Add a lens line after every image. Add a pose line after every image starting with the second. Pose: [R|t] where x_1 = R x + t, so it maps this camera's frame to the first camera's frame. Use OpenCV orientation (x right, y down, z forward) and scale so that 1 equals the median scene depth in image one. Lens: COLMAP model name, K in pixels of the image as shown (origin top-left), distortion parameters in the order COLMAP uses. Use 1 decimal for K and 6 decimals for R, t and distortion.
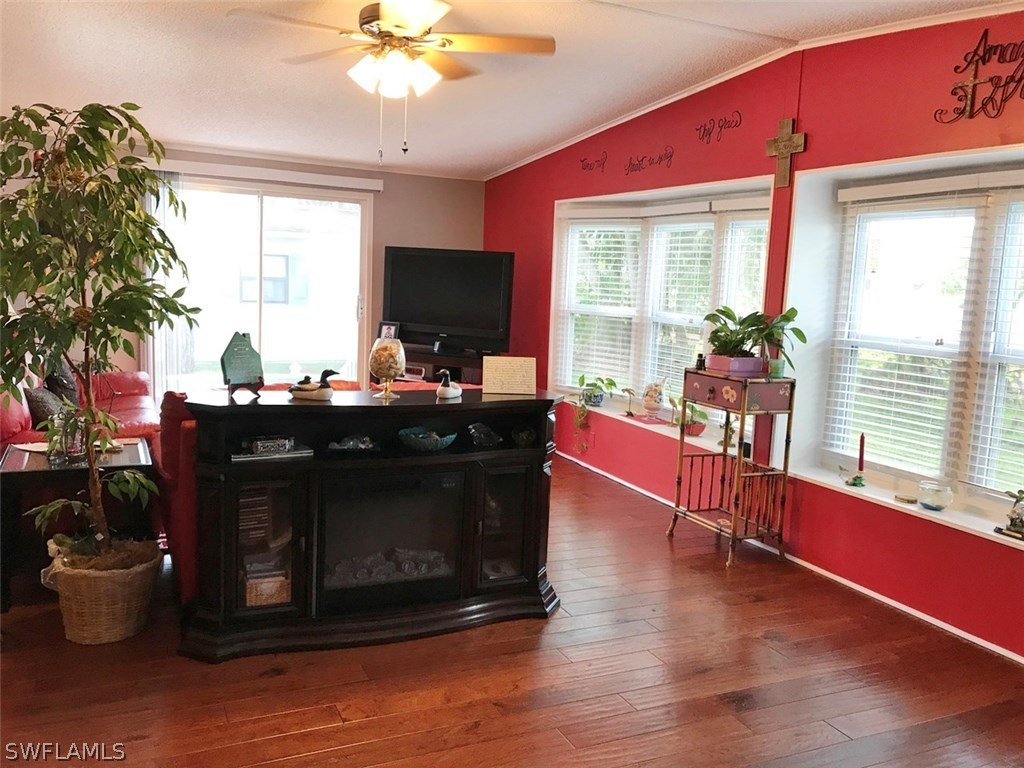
lens RADIAL K [[846.6, 0, 510.1], [0, 846.6, 378.8], [0, 0, 1]] dist [0.005662, -0.001757]
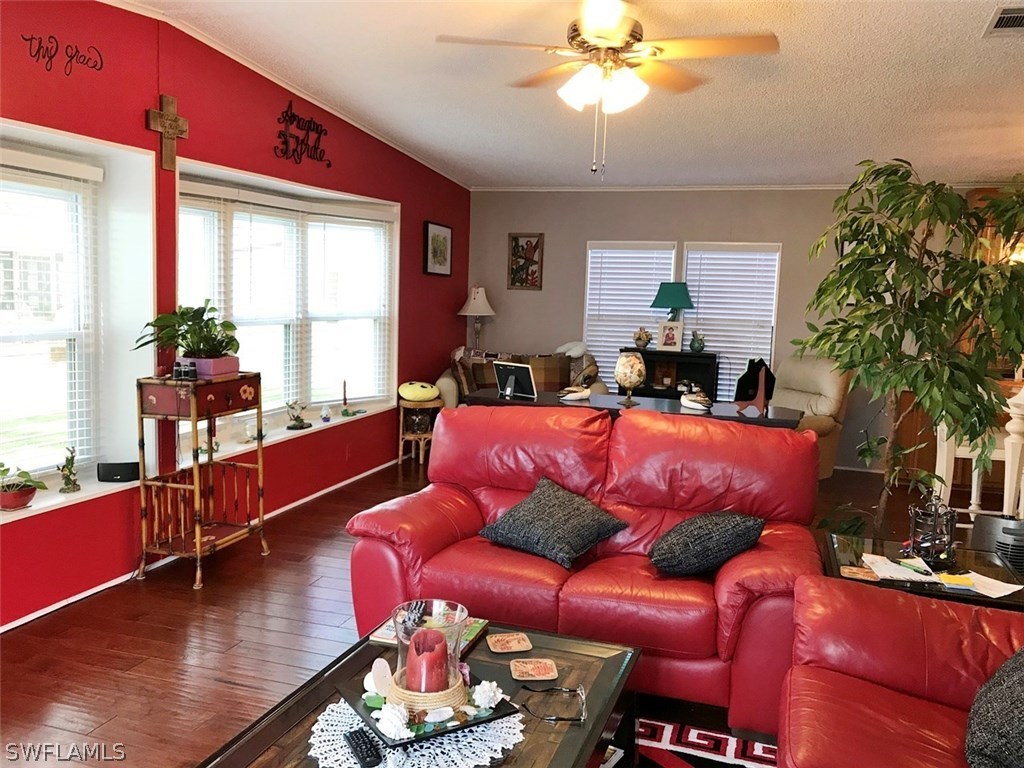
lens RADIAL K [[835.9, 0, 507.3], [0, 835.9, 390.2], [0, 0, 1]] dist [0.037053, -0.005860]
pose [[-0.725215, -0.150177, 0.671945, -0.755087], [0.027776, 0.968747, 0.246489, -0.266053], [-0.687962, 0.197422, -0.698379, 1.815571]]
